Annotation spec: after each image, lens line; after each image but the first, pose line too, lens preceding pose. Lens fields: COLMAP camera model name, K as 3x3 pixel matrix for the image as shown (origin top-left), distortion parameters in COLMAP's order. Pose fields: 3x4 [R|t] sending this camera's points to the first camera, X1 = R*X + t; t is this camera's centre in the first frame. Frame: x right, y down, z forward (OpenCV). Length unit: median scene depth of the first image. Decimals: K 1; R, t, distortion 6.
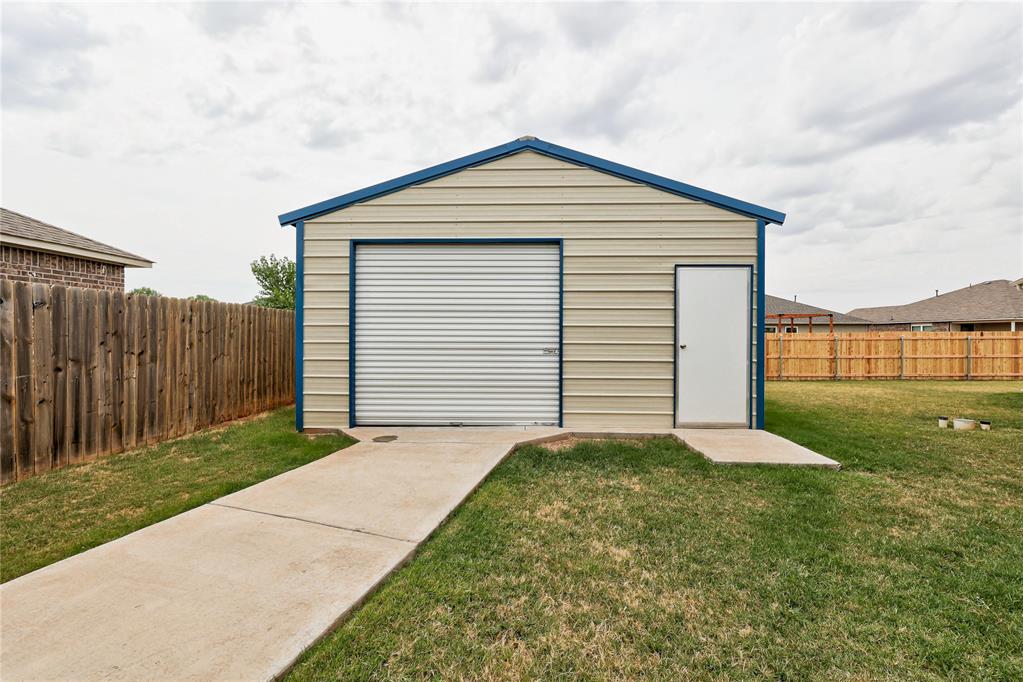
lens RADIAL K [[412.1, 0, 511.8], [0, 412.1, 286.9], [0, 0, 1]] dist [-0.001237, -0.000162]
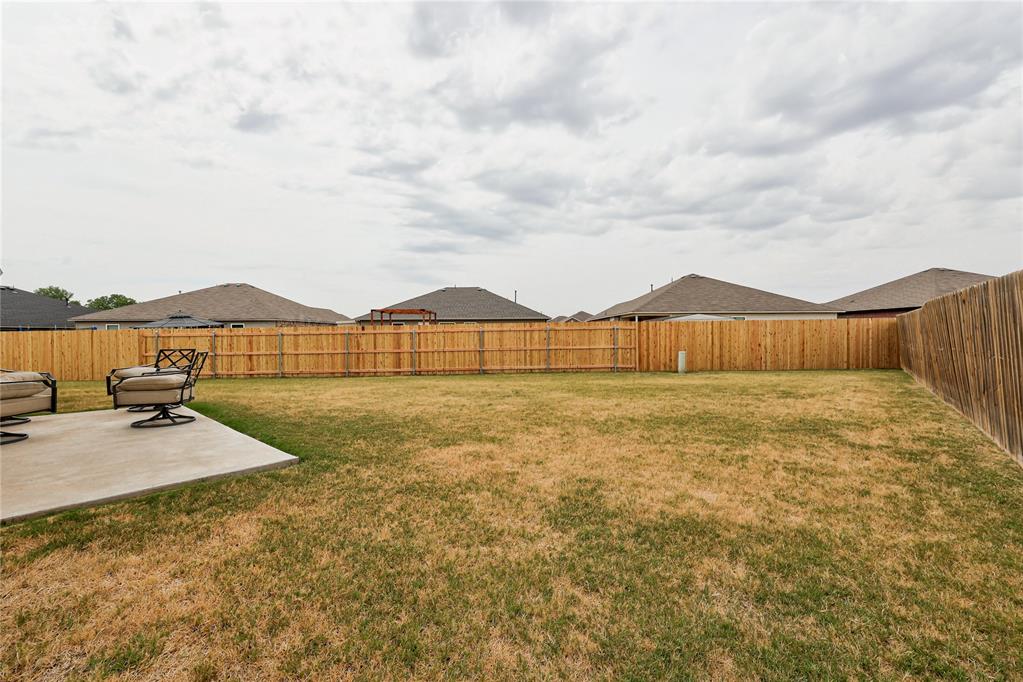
lens RADIAL K [[415.2, 0, 511.5], [0, 415.2, 341.0], [0, 0, 1]] dist [-0.000432, -0.000154]
pose [[0.999248, -0.010188, 0.037410, 0.654462], [0.005029, 0.990765, 0.135499, 0.007376], [-0.038445, -0.135209, 0.990071, 0.019045]]
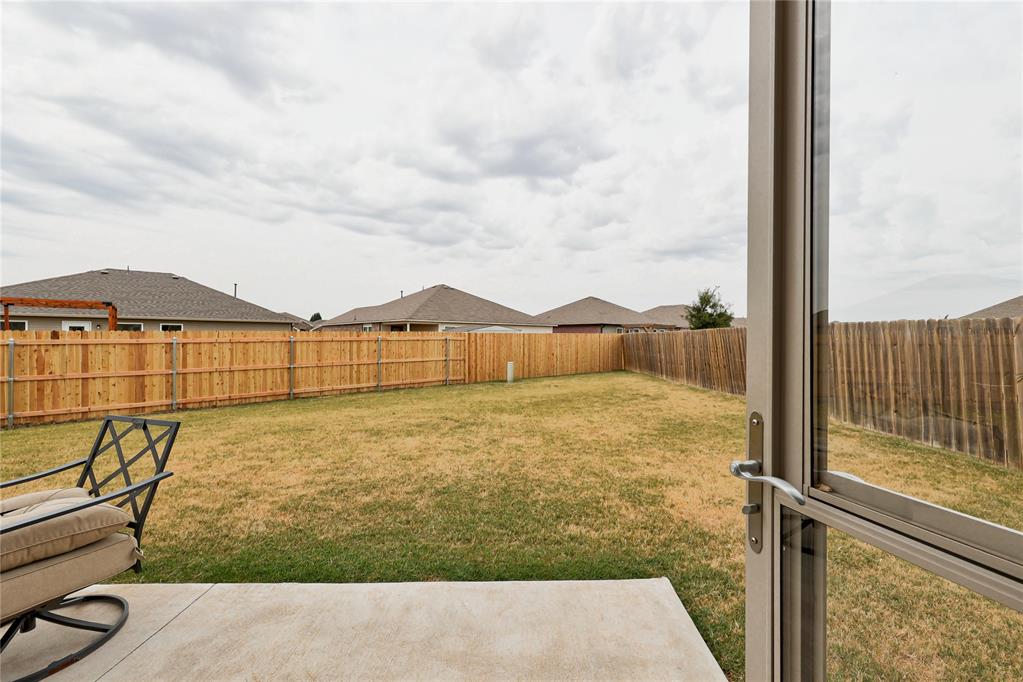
lens RADIAL K [[426.4, 0, 516.9], [0, 426.4, 354.1], [0, 0, 1]] dist [0.003315, 0.000098]
pose [[0.719129, -0.024868, 0.694432, 0.536709], [-0.084346, 0.988846, 0.122757, 0.010744], [-0.689739, -0.146851, 0.709010, 0.097212]]
